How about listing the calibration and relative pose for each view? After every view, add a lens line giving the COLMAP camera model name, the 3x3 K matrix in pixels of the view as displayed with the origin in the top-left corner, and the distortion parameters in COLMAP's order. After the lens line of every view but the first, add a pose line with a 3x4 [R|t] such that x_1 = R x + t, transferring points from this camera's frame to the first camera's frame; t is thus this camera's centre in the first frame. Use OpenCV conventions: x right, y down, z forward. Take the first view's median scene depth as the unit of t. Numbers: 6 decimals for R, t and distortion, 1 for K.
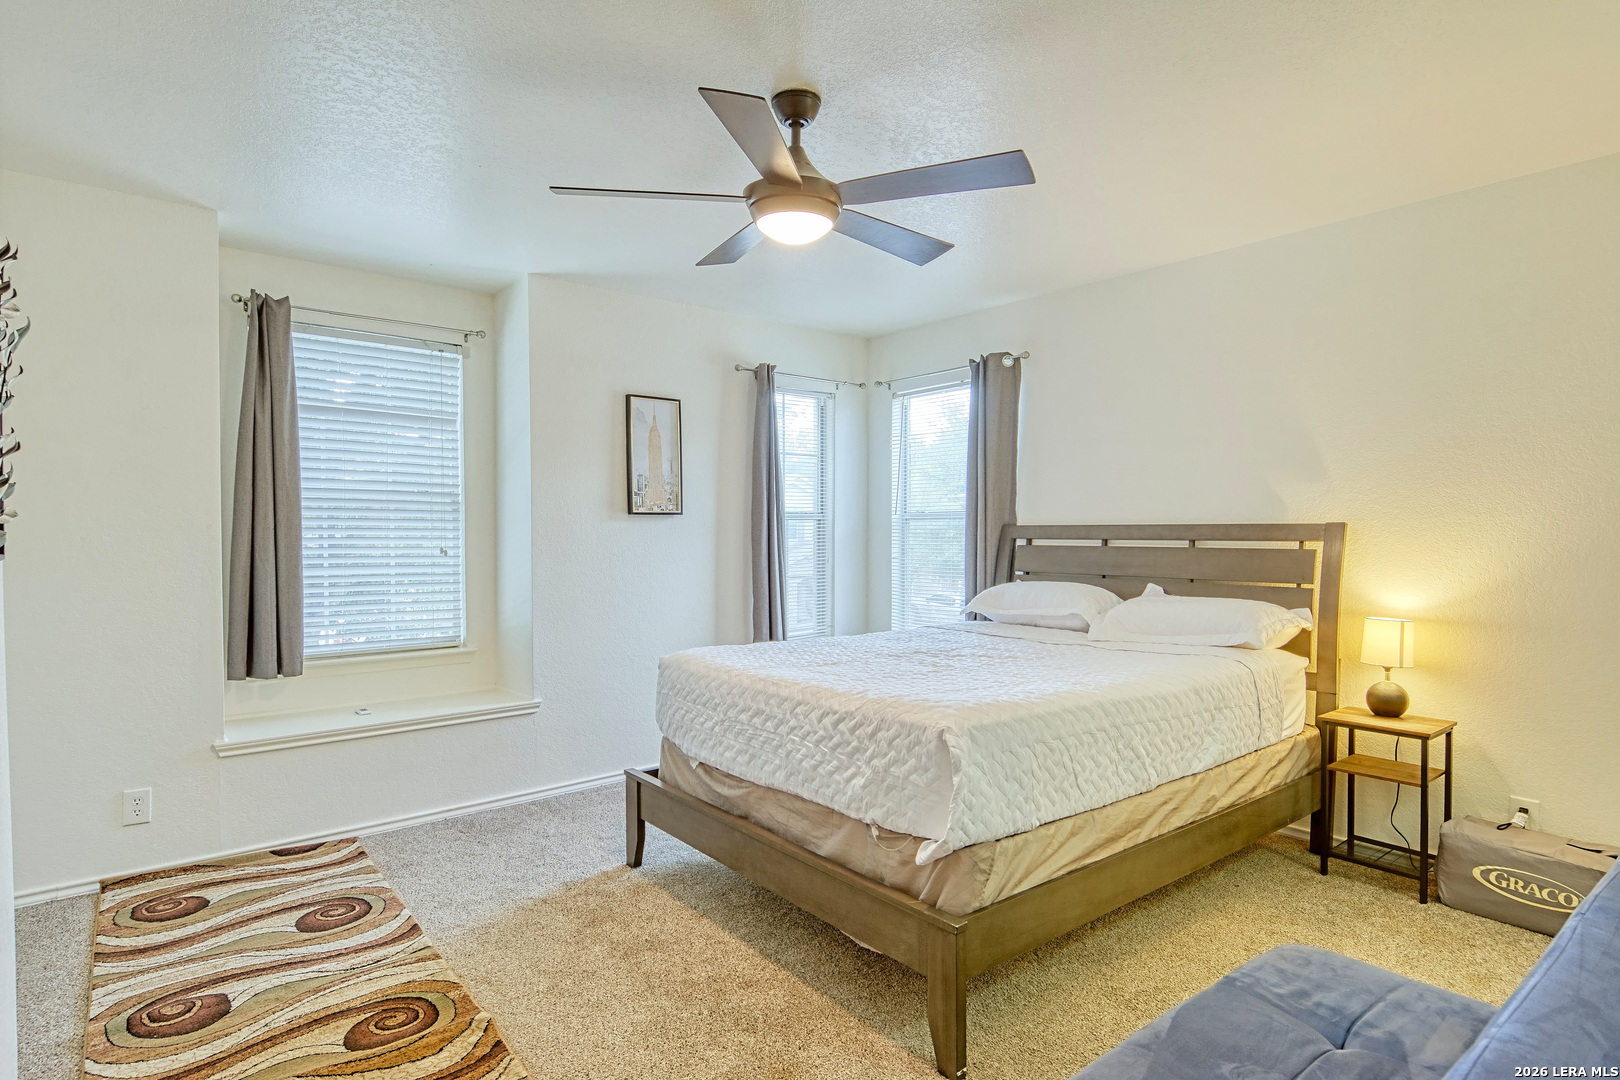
lens RADIAL K [[858.3, 0, 802.1], [0, 858.3, 543.3], [0, 0, 1]] dist [0.010018, -0.013079]
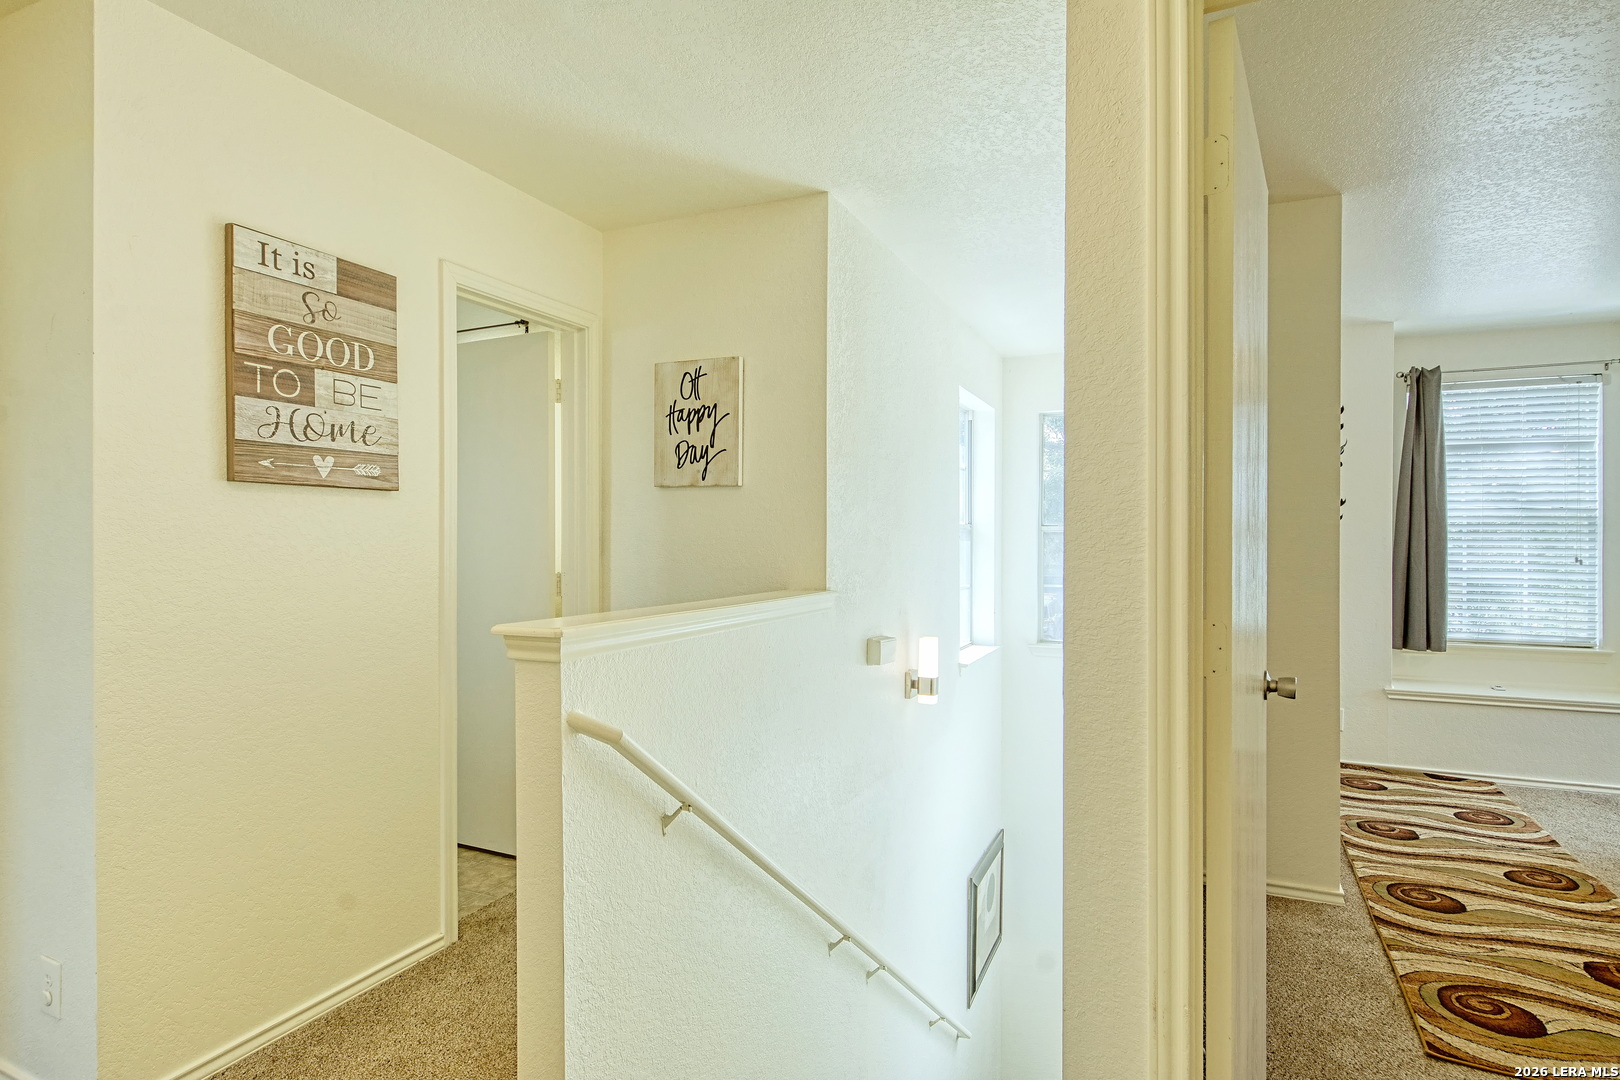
lens RADIAL K [[858.3, 0, 807.2], [0, 858.3, 549.2], [0, 0, 1]] dist [0.010018, -0.013079]
pose [[0.441733, 0.008050, -0.897110, 0.240096], [-0.016939, 0.999856, 0.000631, 0.018138], [0.896986, 0.014918, 0.441806, -0.672017]]
